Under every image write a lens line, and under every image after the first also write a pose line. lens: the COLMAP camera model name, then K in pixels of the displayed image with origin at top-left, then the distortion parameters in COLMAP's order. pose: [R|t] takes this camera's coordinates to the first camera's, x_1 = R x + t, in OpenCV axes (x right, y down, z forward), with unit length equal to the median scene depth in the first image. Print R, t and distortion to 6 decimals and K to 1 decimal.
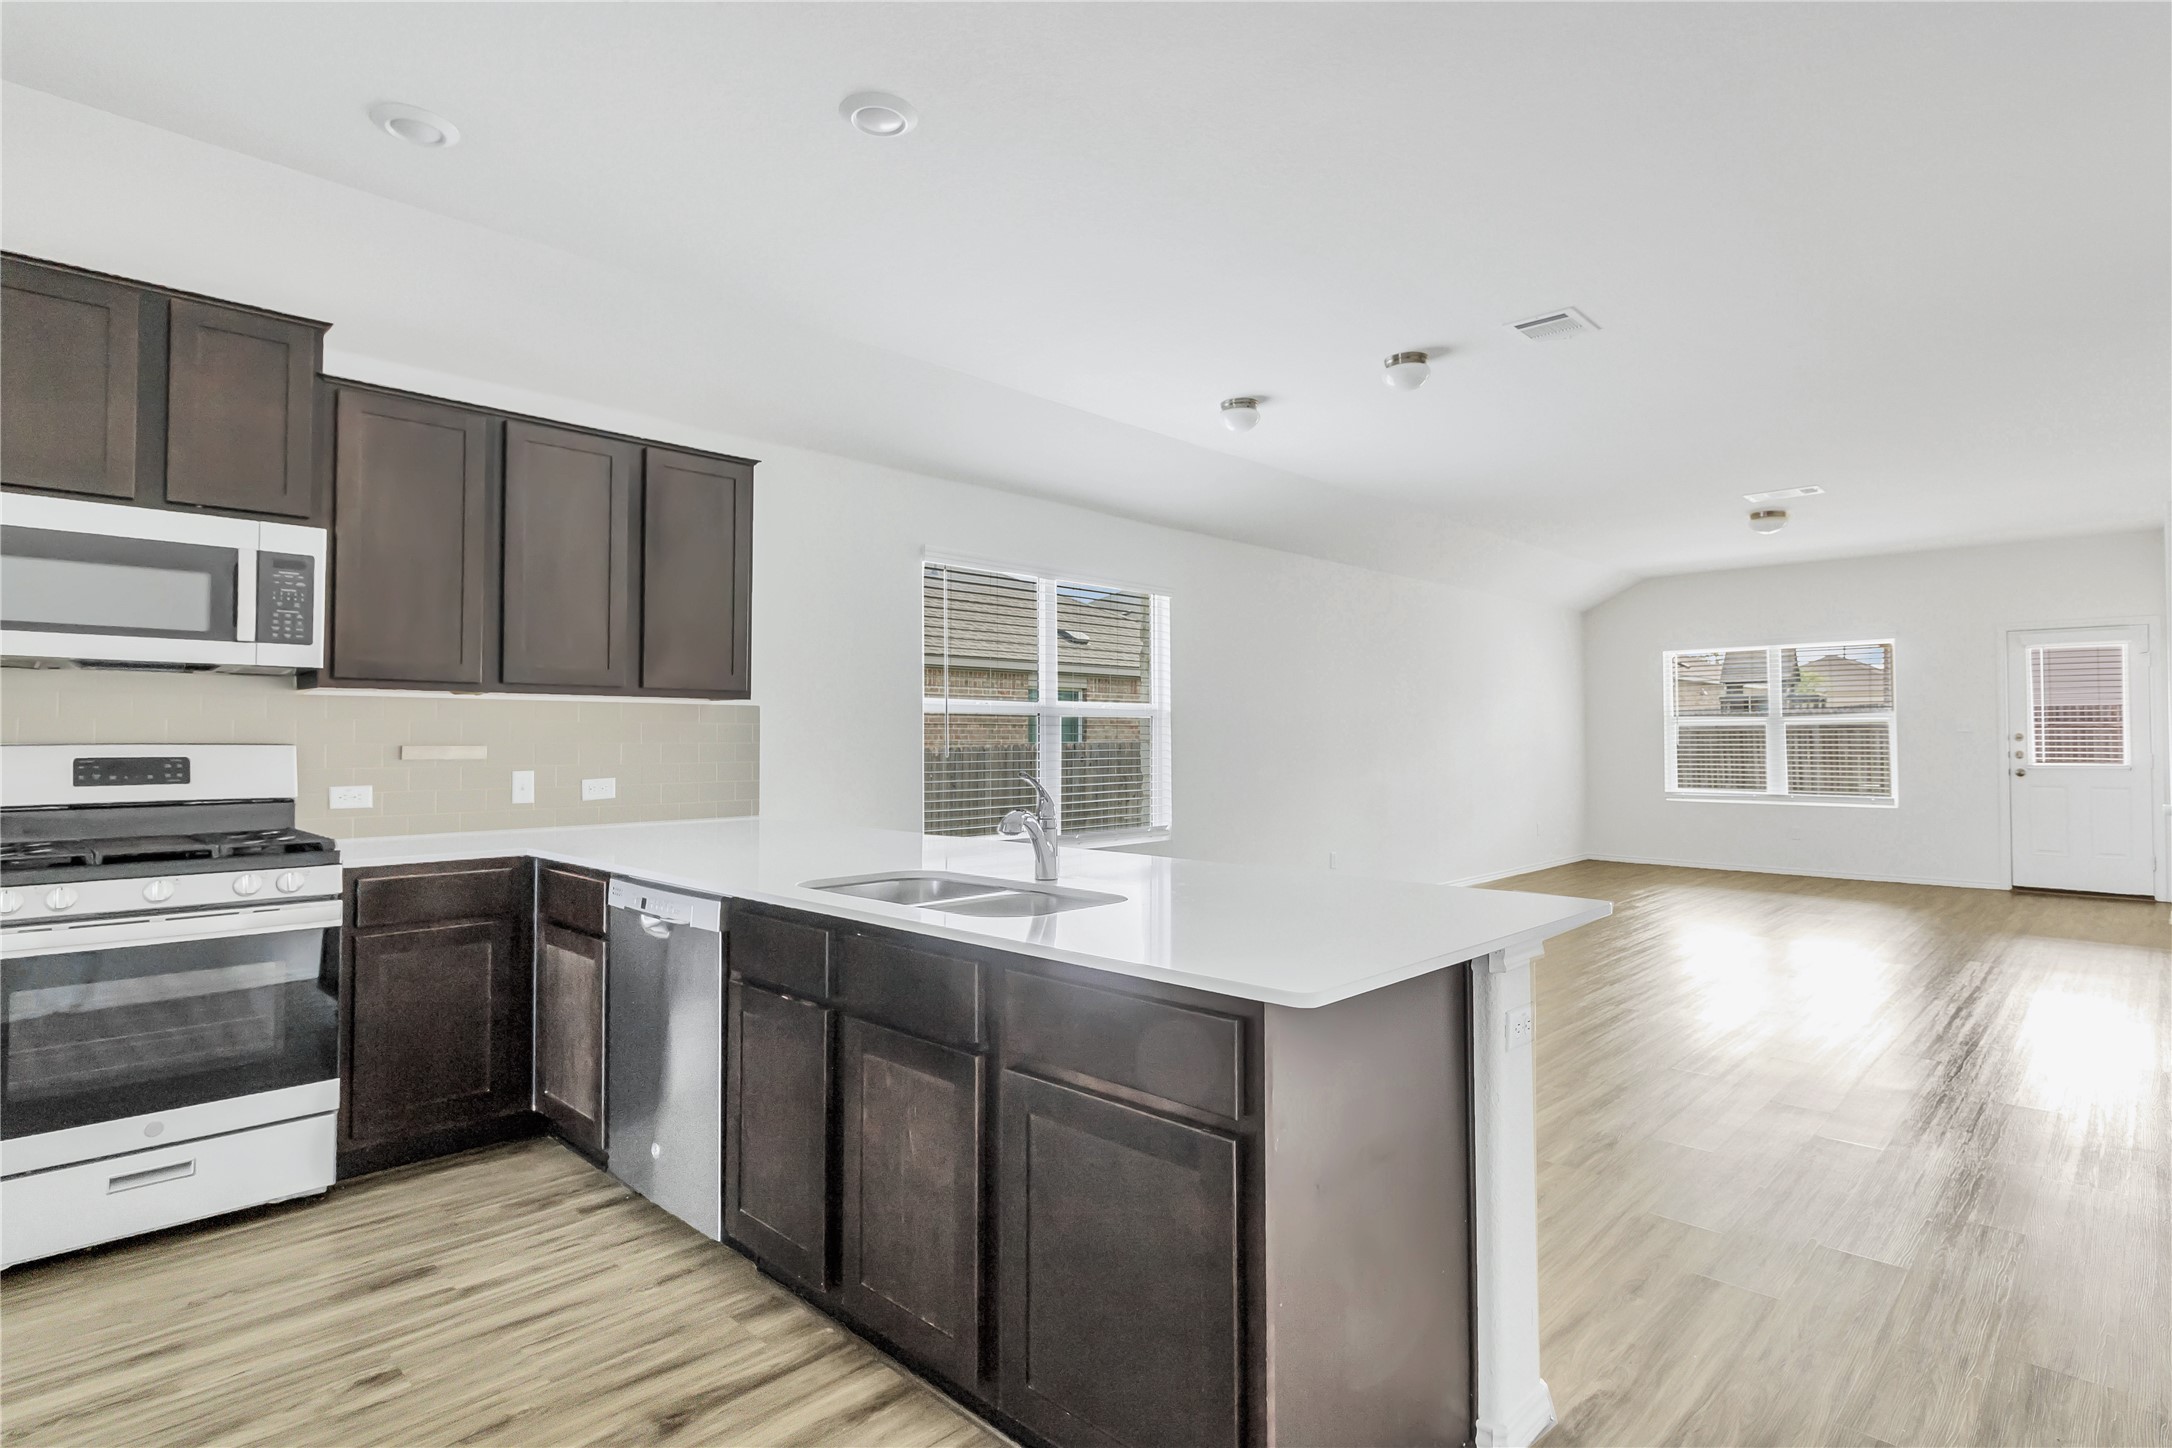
lens RADIAL K [[1112.6, 0, 1086.4], [0, 1112.6, 705.7], [0, 0, 1]] dist [0.000469, -0.000376]
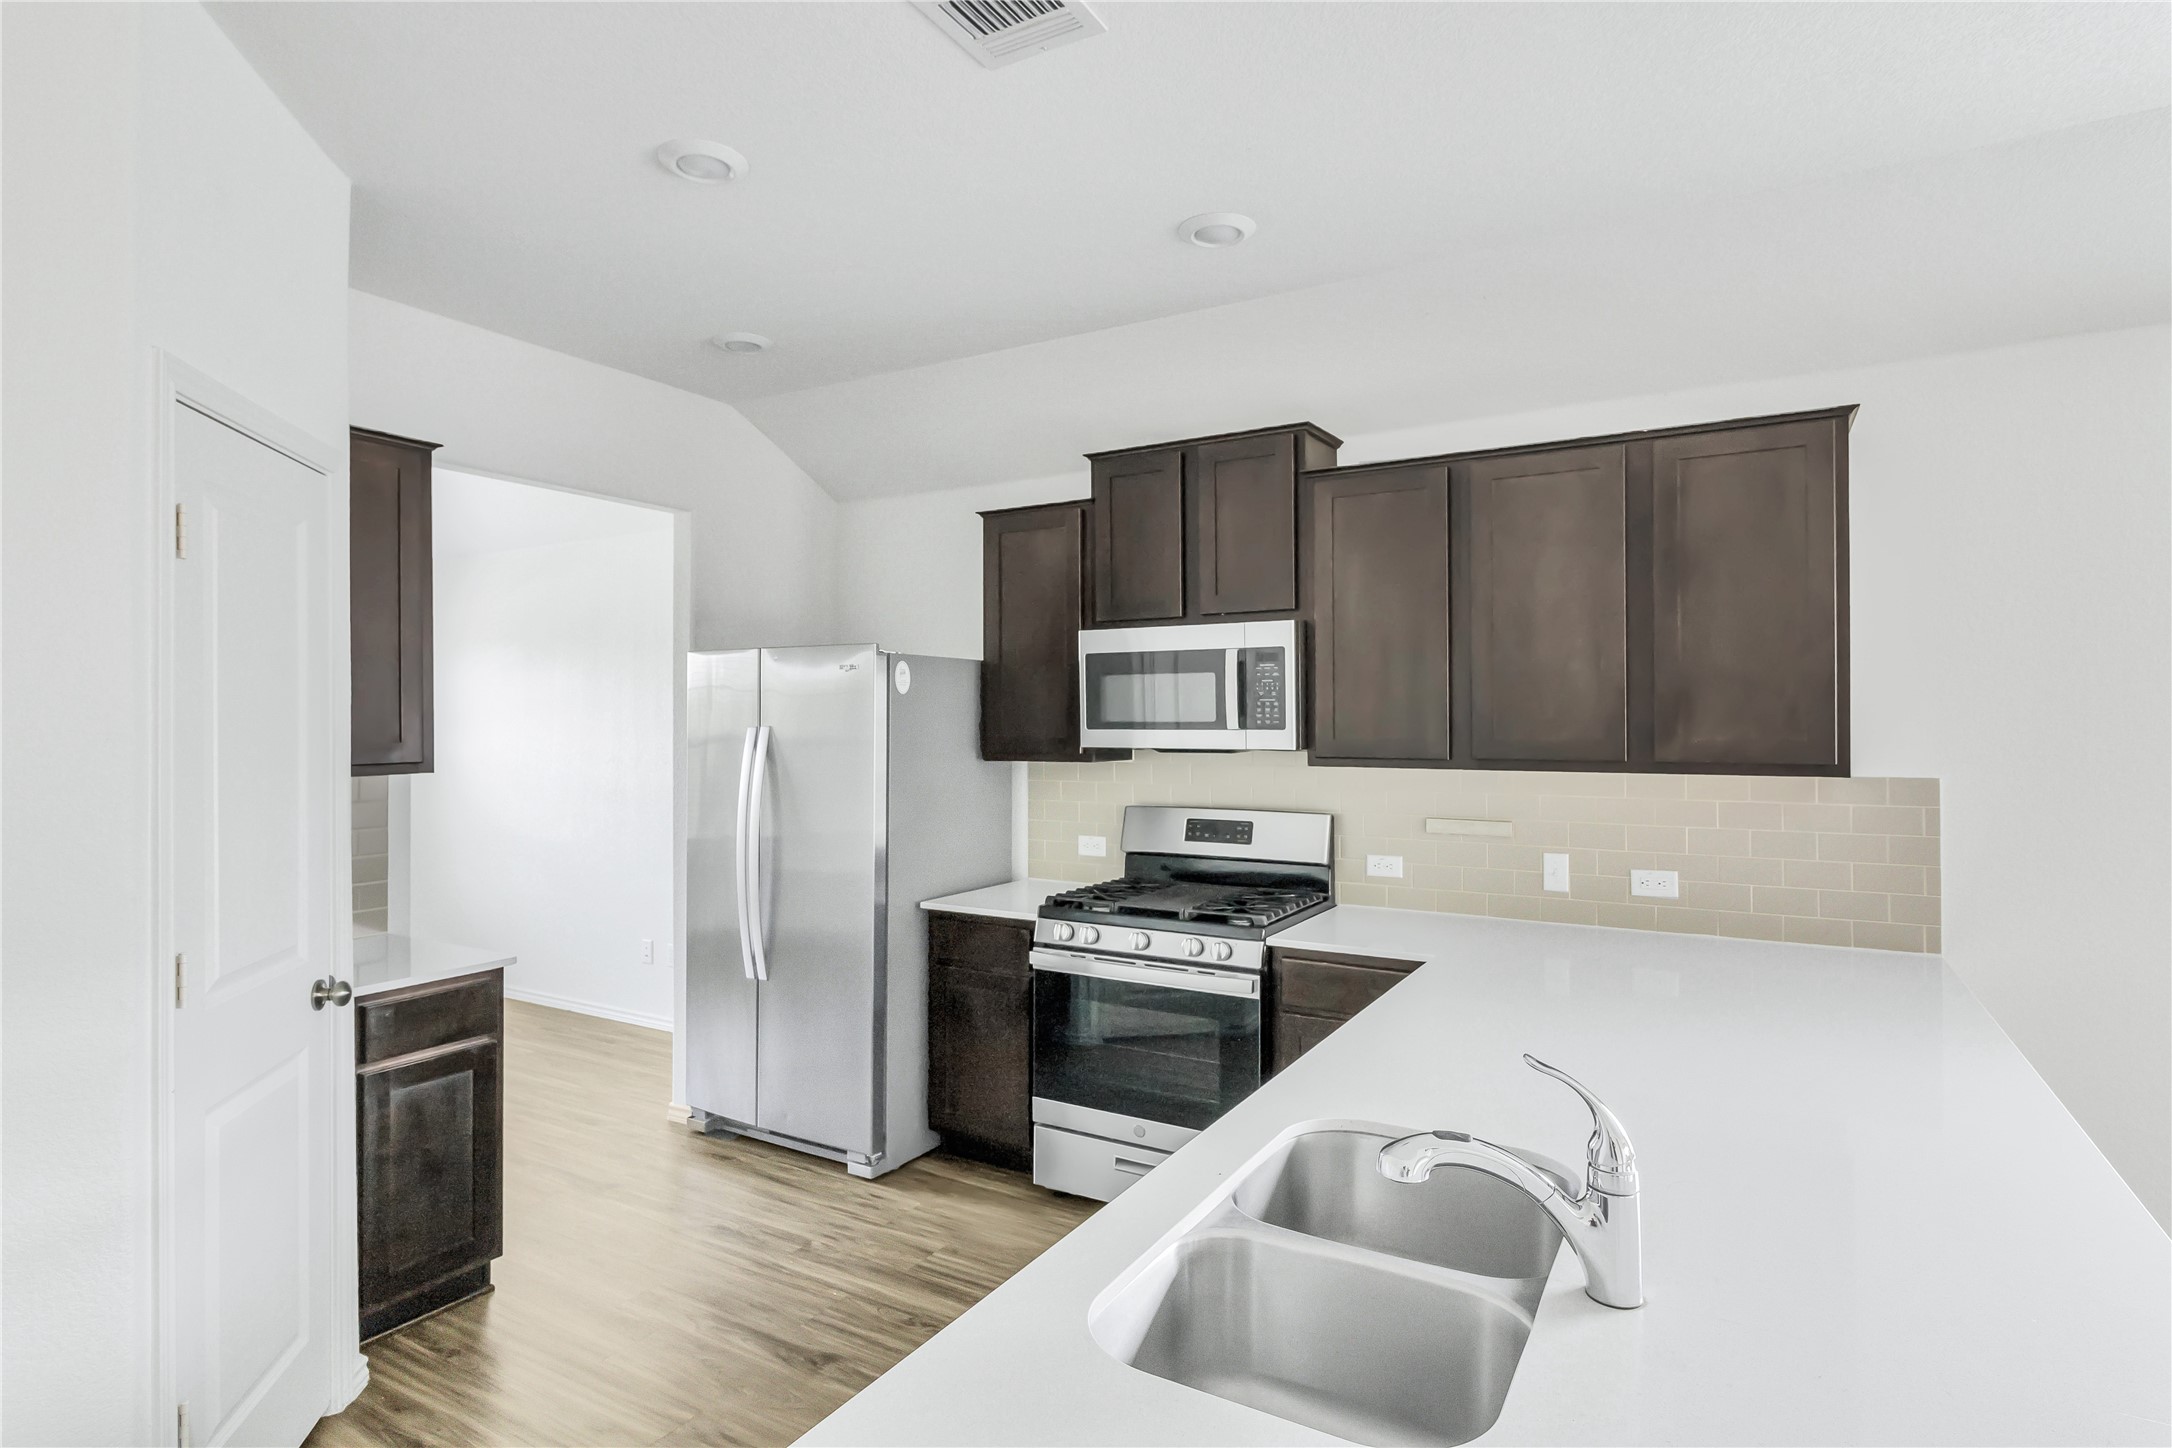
lens RADIAL K [[1112.6, 0, 1086.4], [0, 1112.6, 705.7], [0, 0, 1]] dist [0.000469, -0.000376]
pose [[0.228945, -0.009596, -0.973392, 0.311840], [0.031045, 0.999515, -0.002552, -0.080824], [0.972944, -0.029635, 0.229132, 0.567339]]
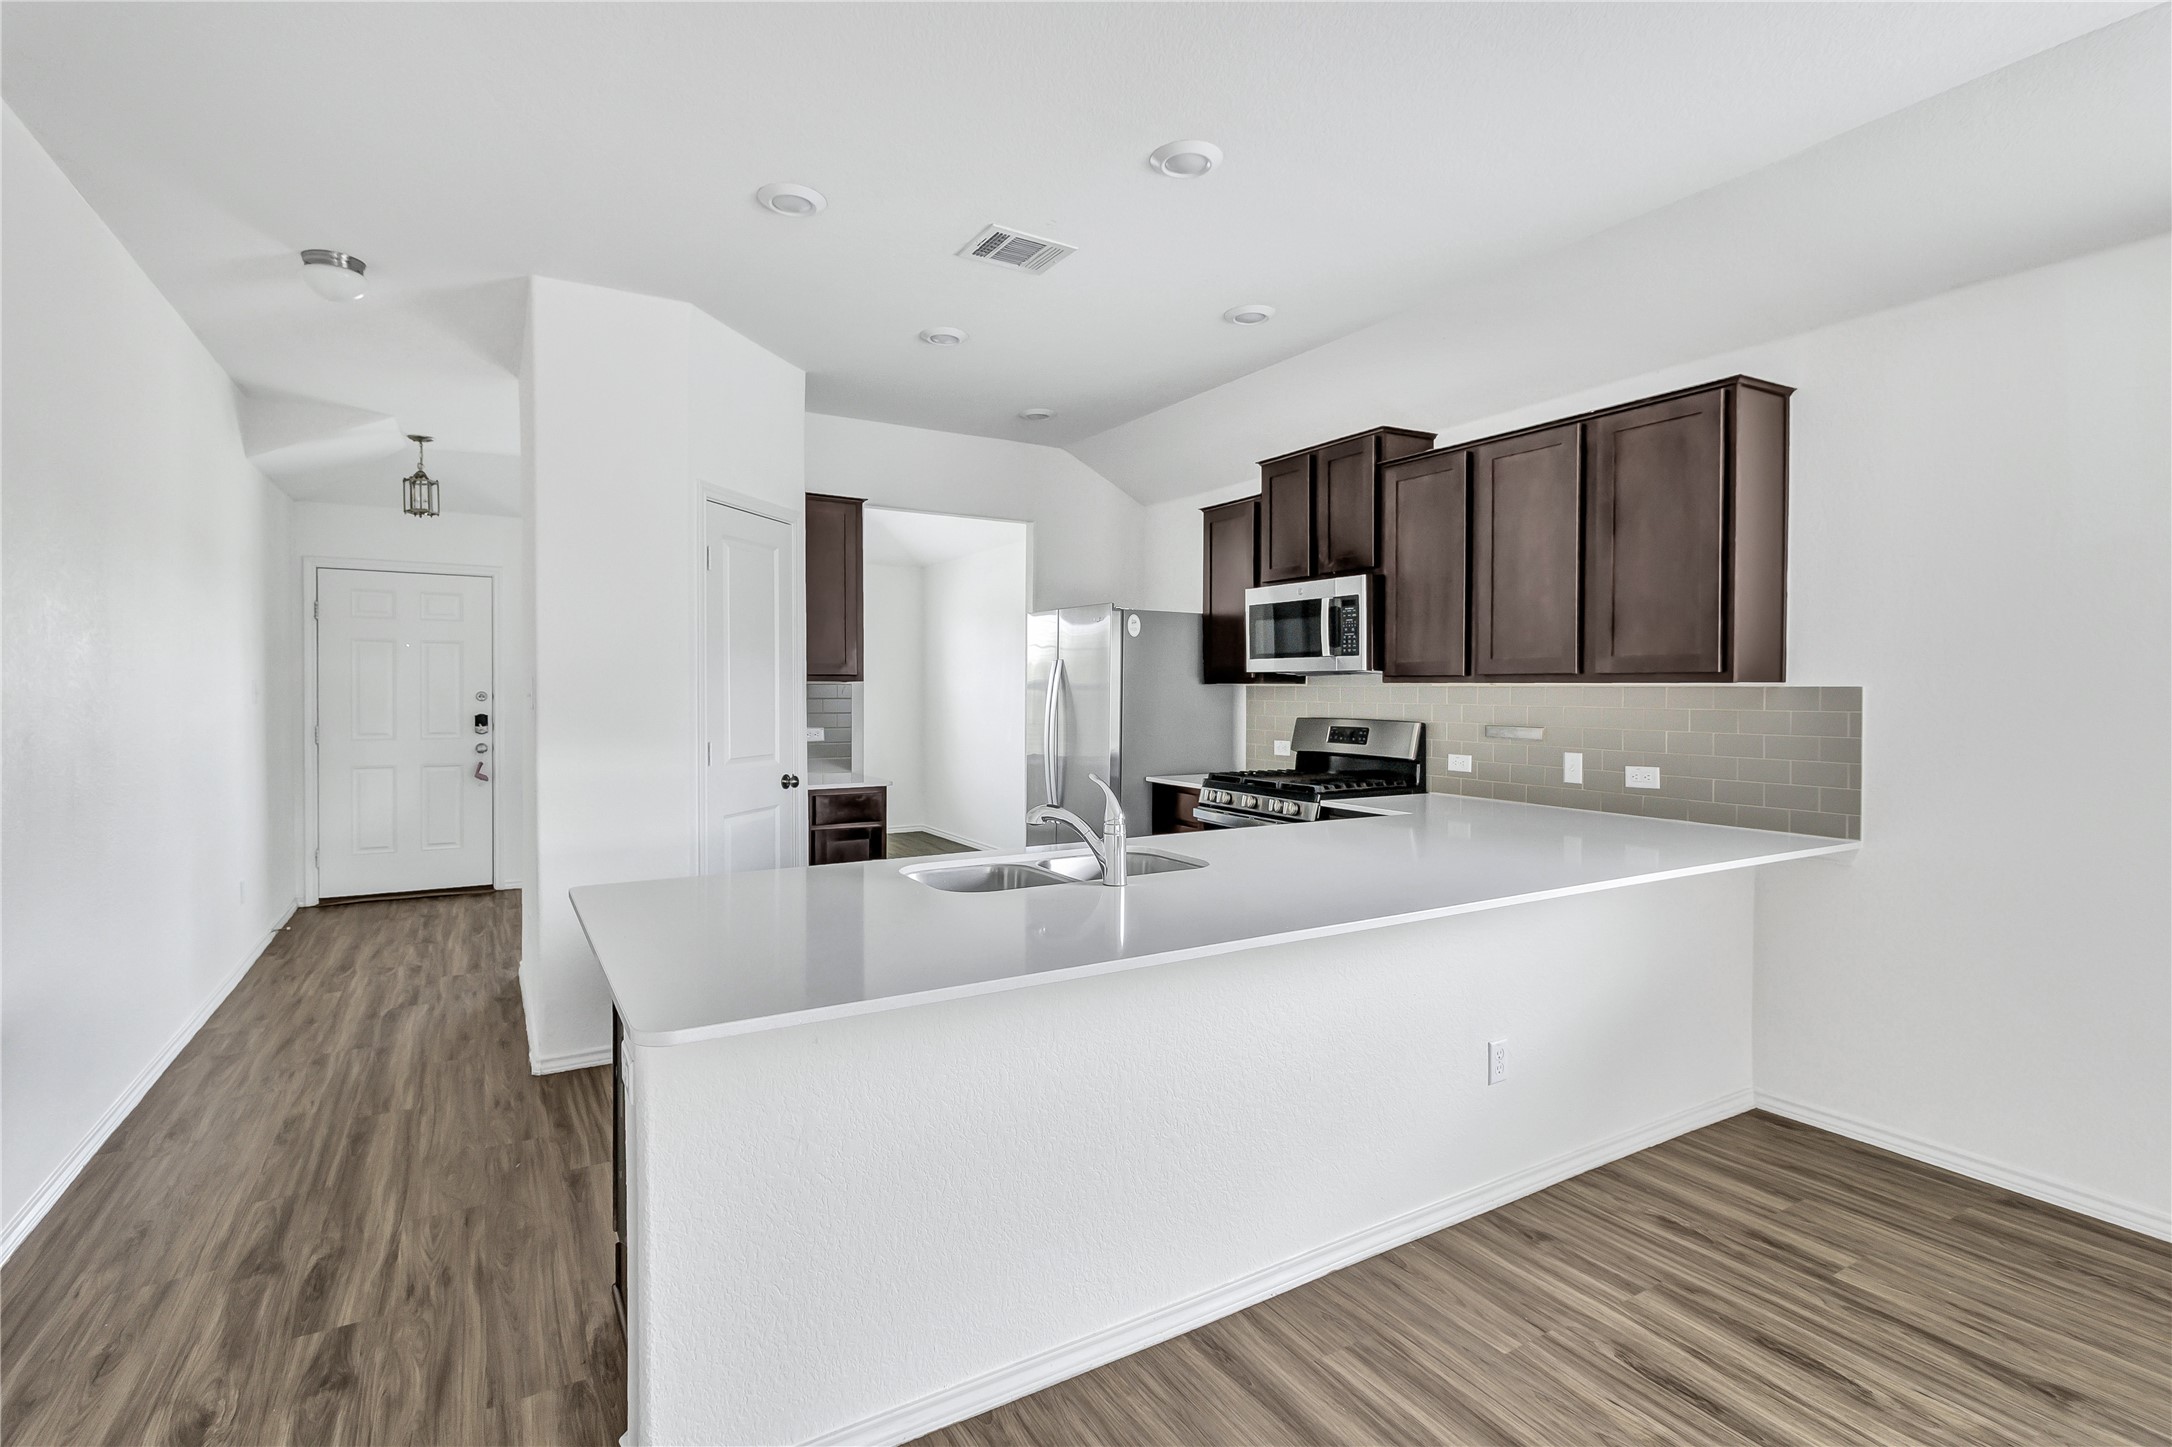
lens RADIAL K [[1017.3, 0, 1086.2], [0, 1017.3, 698.6], [0, 0, 1]] dist [-0.000761, 0.000099]
pose [[-0.266488, 0.010554, -0.963780, 0.702495], [0.023859, 0.999706, 0.004350, -0.011385], [0.963543, -0.021836, -0.266661, 1.013300]]
